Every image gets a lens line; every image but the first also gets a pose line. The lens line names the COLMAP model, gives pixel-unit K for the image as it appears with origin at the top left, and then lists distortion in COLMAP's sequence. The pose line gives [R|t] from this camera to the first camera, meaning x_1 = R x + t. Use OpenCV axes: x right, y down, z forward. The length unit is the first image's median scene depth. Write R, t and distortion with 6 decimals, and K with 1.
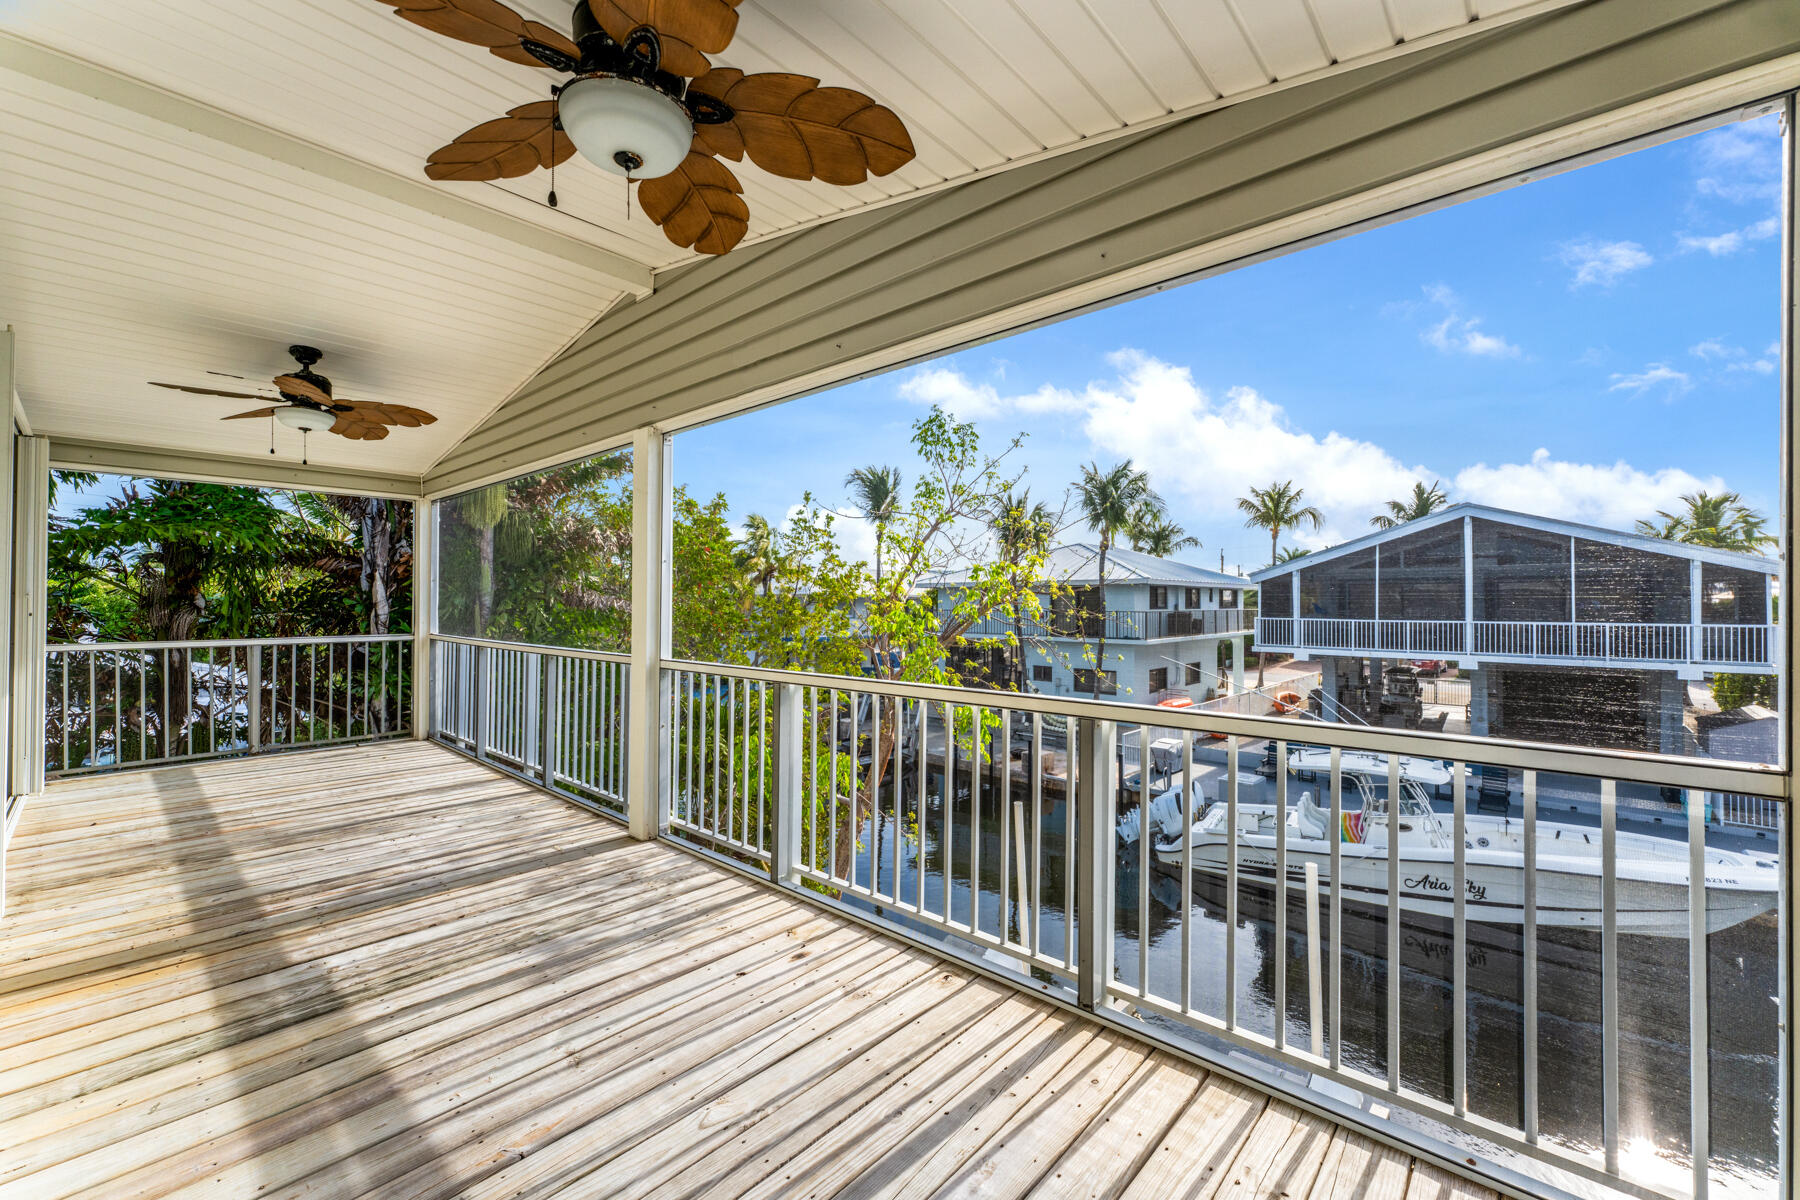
lens RADIAL K [[738.4, 0, 891.2], [0, 738.4, 587.2], [0, 0, 1]] dist [-0.003464, 0.000670]
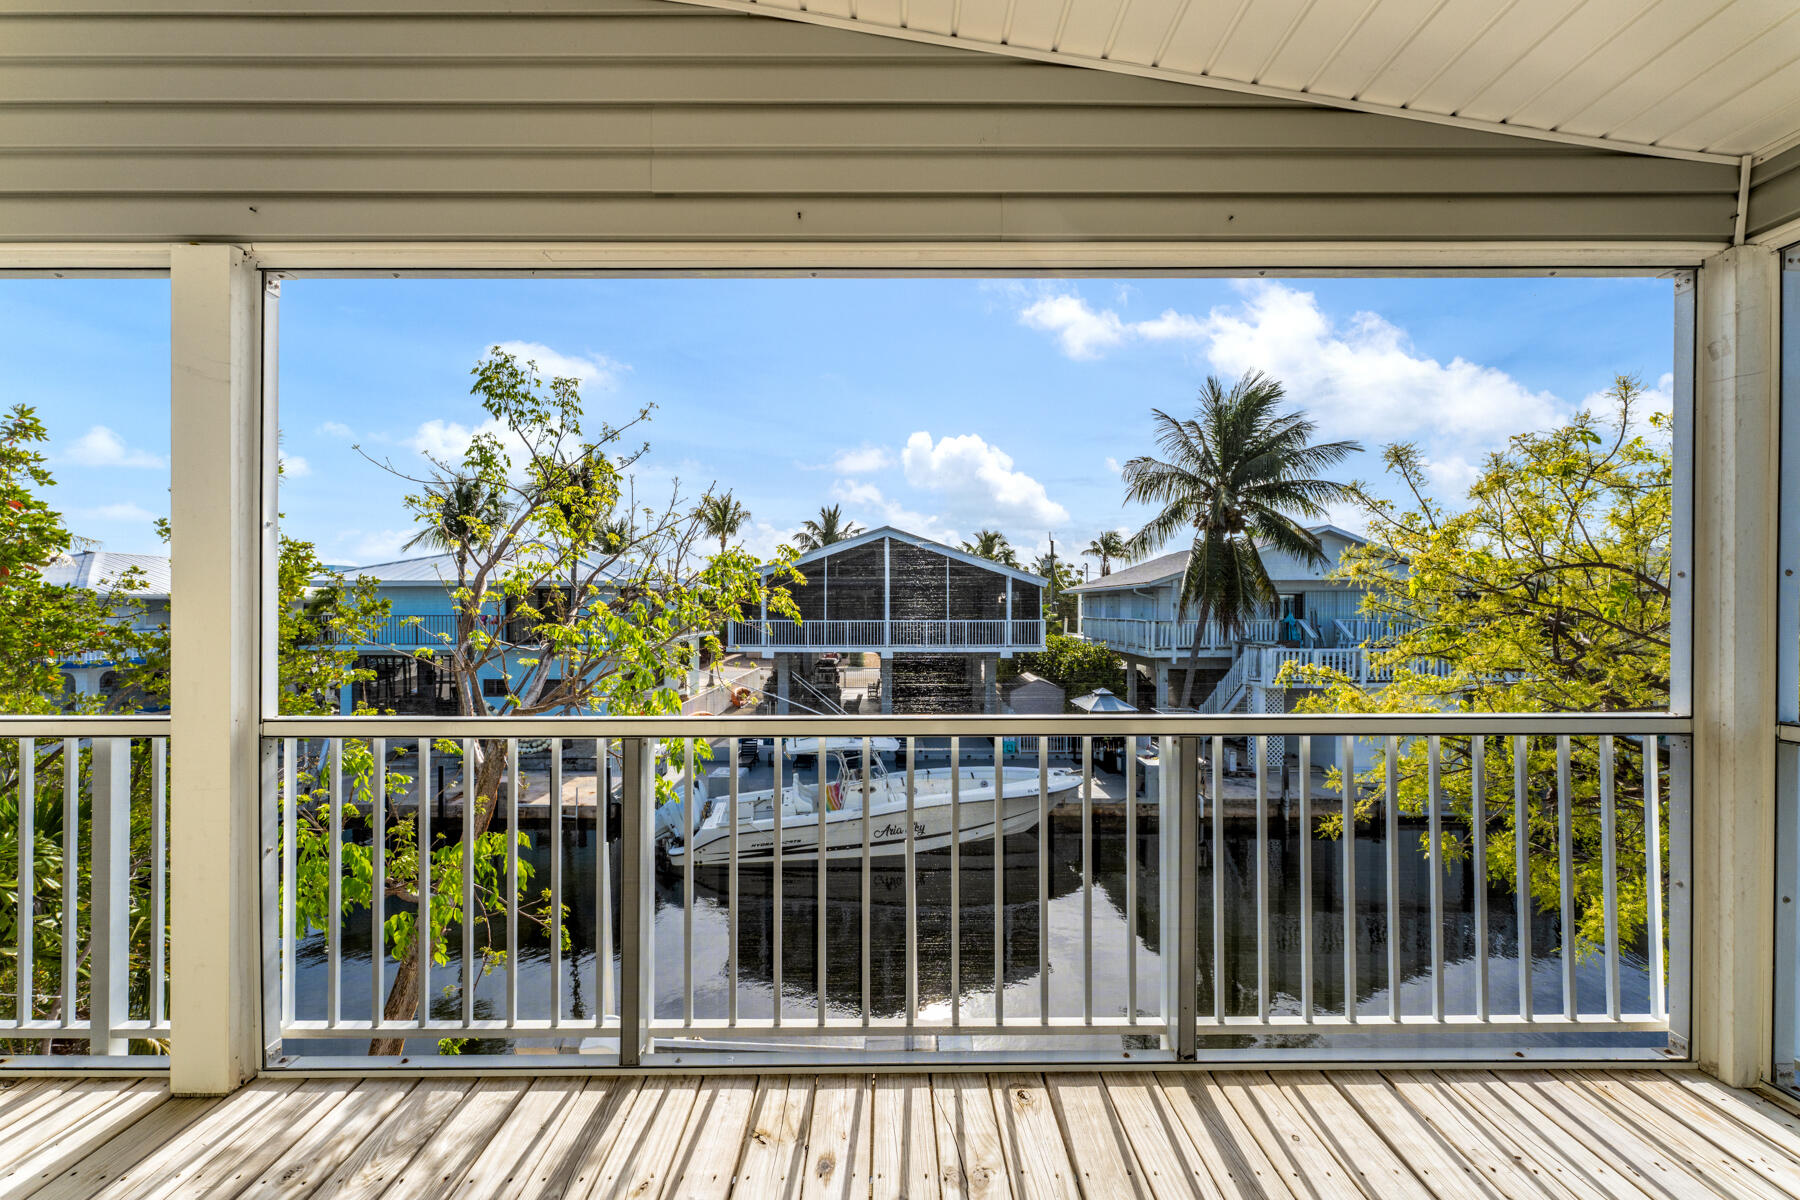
lens RADIAL K [[728.6, 0, 888.9], [0, 728.6, 606.7], [0, 0, 1]] dist [-0.001030, -0.000091]
pose [[0.730004, -0.004325, 0.683429, -0.097684], [-0.010493, 0.999791, 0.017536, 0.001957], [-0.683362, -0.019973, 0.729806, 0.100333]]
